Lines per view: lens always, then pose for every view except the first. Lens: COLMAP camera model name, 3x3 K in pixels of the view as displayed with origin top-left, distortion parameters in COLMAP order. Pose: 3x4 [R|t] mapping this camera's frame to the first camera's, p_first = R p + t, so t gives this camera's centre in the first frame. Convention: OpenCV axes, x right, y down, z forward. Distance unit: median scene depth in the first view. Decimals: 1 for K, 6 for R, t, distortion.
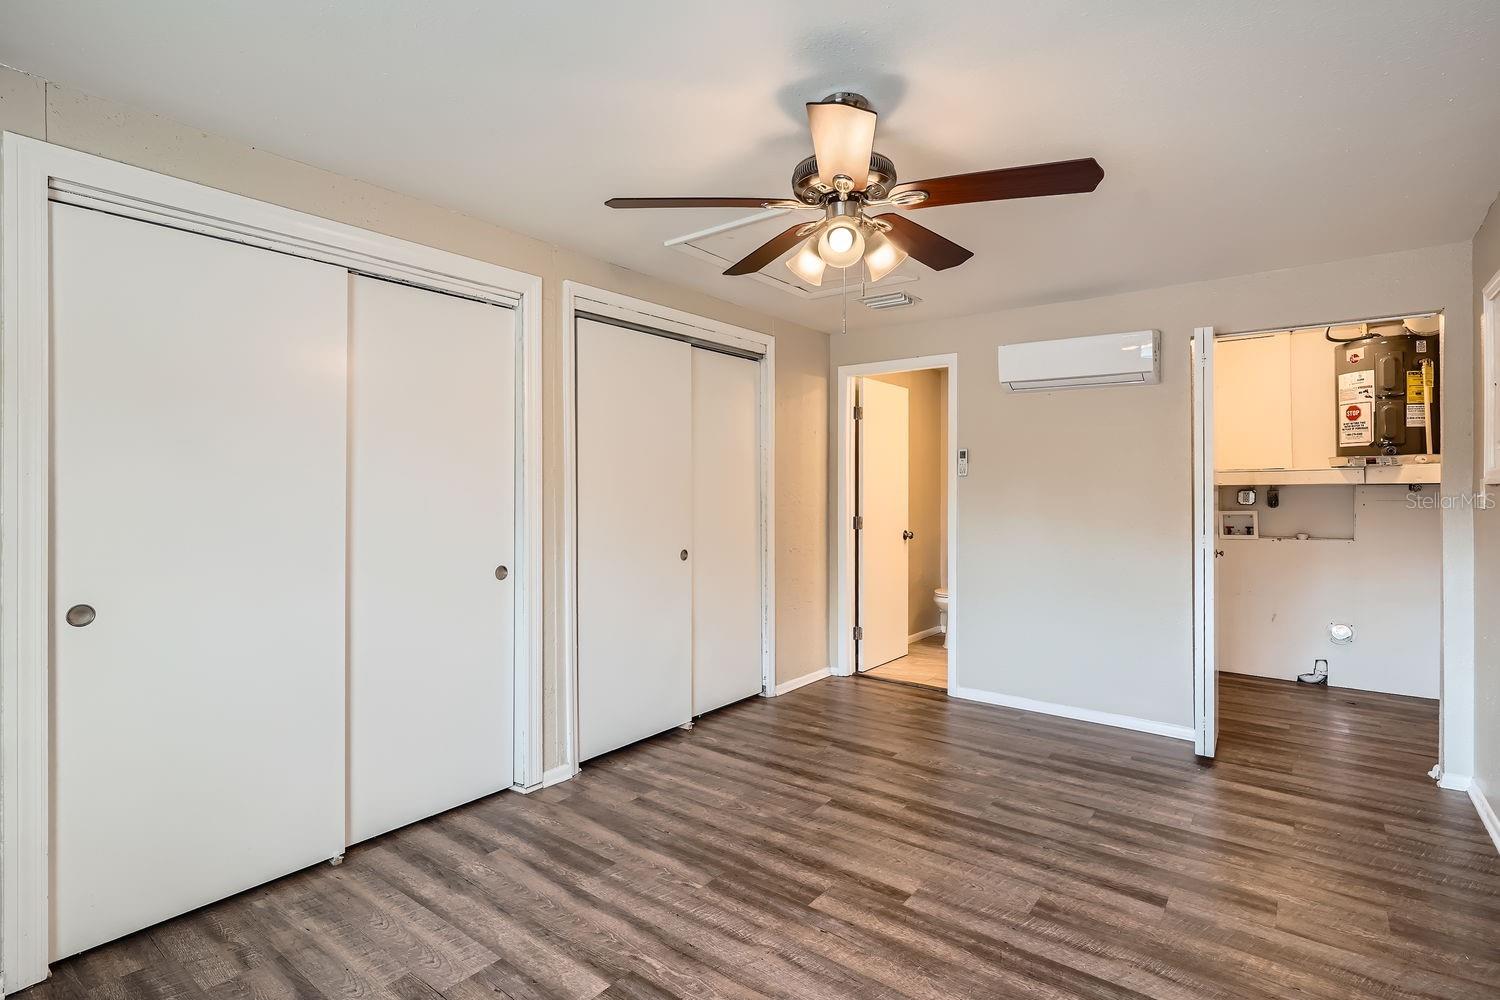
lens RADIAL K [[736.4, 0, 761.8], [0, 736.4, 500.4], [0, 0, 1]] dist [-0.000371, 0.001149]
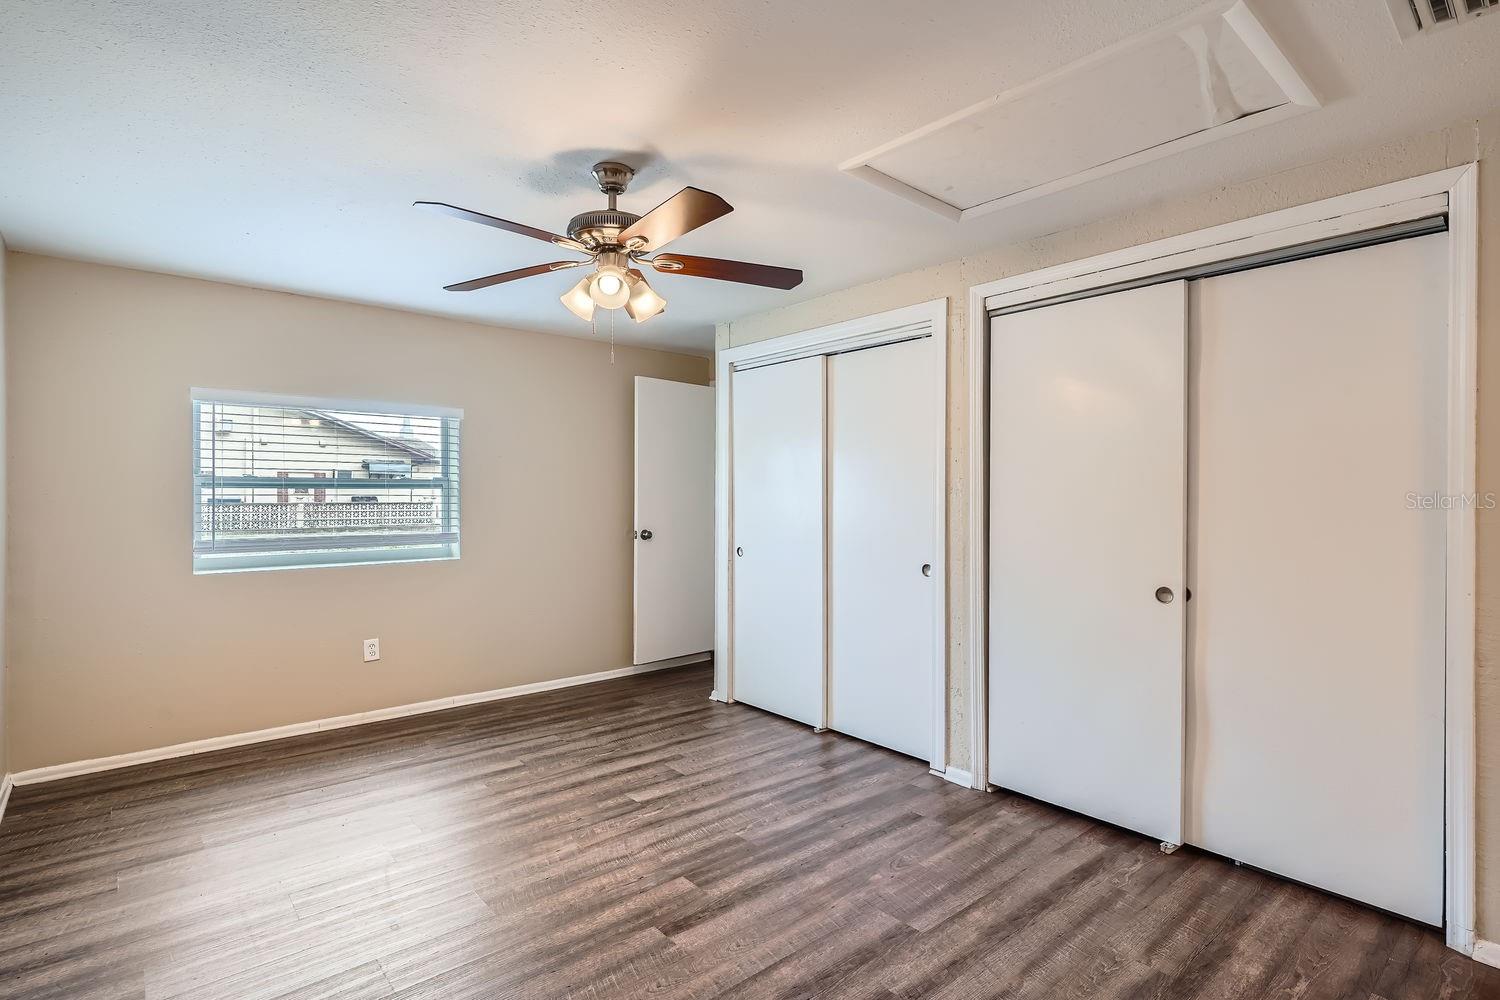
lens RADIAL K [[736.4, 0, 752.0], [0, 736.4, 492.8], [0, 0, 1]] dist [-0.000371, 0.001149]
pose [[-0.207293, -0.000443, -0.978279, 0.910337], [-0.020164, 0.999789, 0.003820, -0.020057], [0.978071, 0.020518, -0.207258, 1.079536]]
